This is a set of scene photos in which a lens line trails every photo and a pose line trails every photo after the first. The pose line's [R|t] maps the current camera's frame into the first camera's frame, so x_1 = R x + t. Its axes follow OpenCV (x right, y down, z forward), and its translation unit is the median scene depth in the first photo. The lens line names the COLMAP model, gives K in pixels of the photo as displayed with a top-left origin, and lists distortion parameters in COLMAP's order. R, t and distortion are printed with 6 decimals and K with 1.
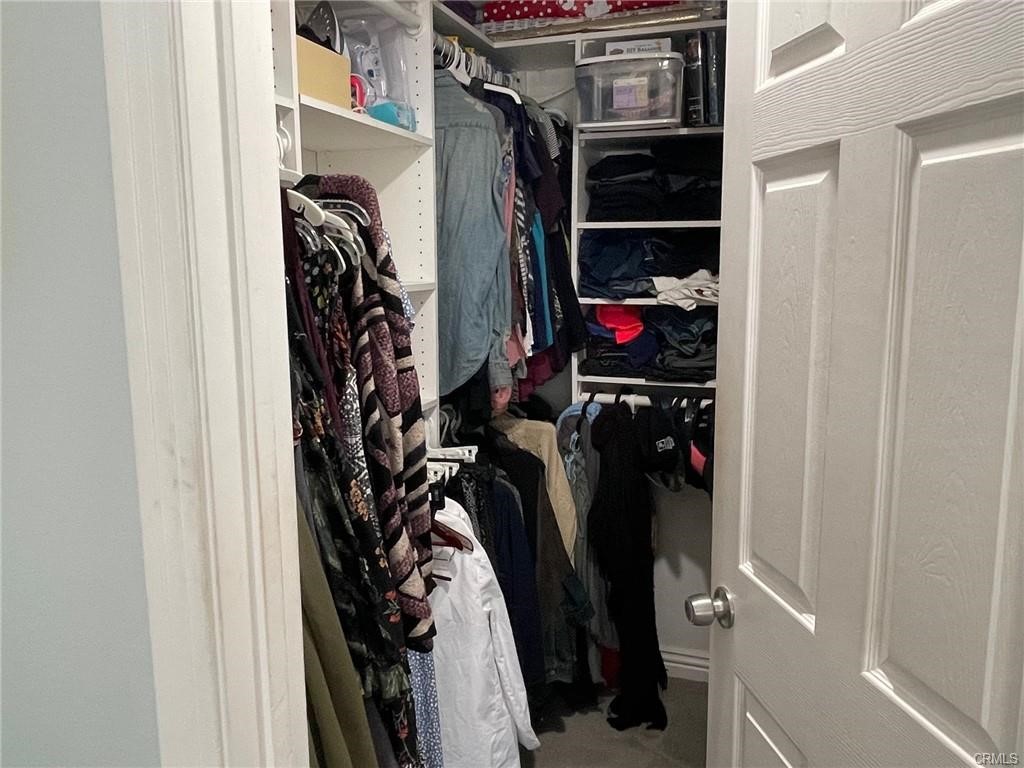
lens RADIAL K [[784.1, 0, 512.6], [0, 784.1, 382.9], [0, 0, 1]] dist [0.007445, -0.025725]
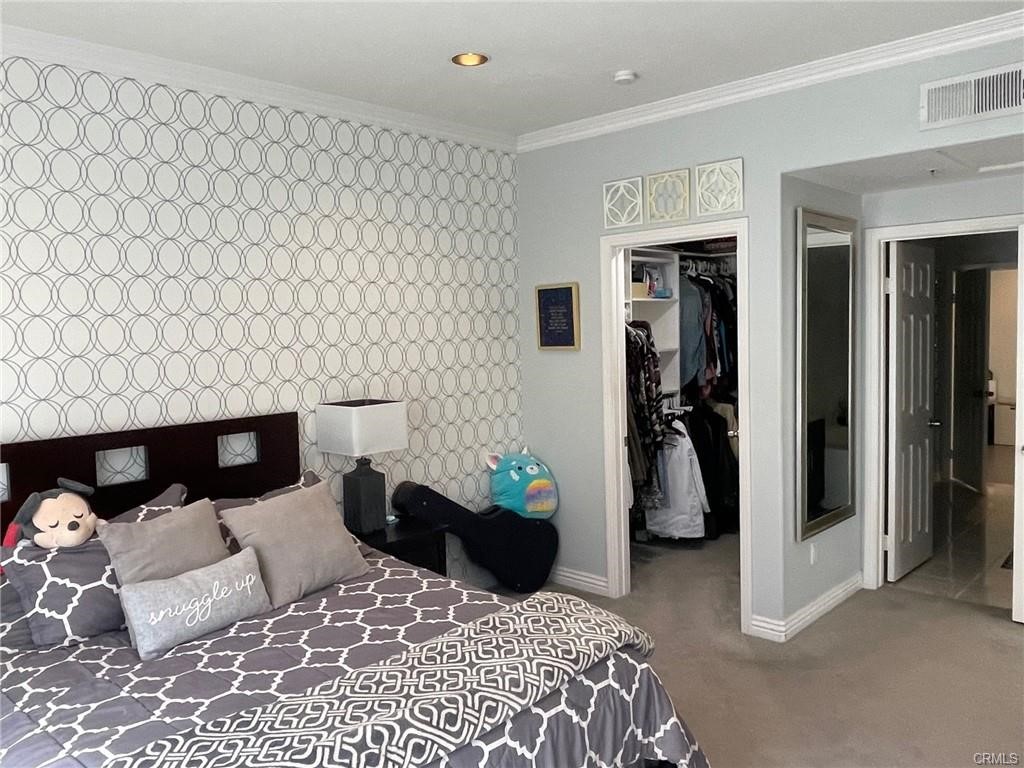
lens RADIAL K [[784.1, 0, 512.1], [0, 784.1, 384.6], [0, 0, 1]] dist [0.007445, -0.025725]
pose [[0.906247, 0.003589, -0.422733, 0.678208], [-0.039813, 0.996244, -0.076892, 0.298852], [0.420870, 0.086514, 0.902986, -2.205669]]
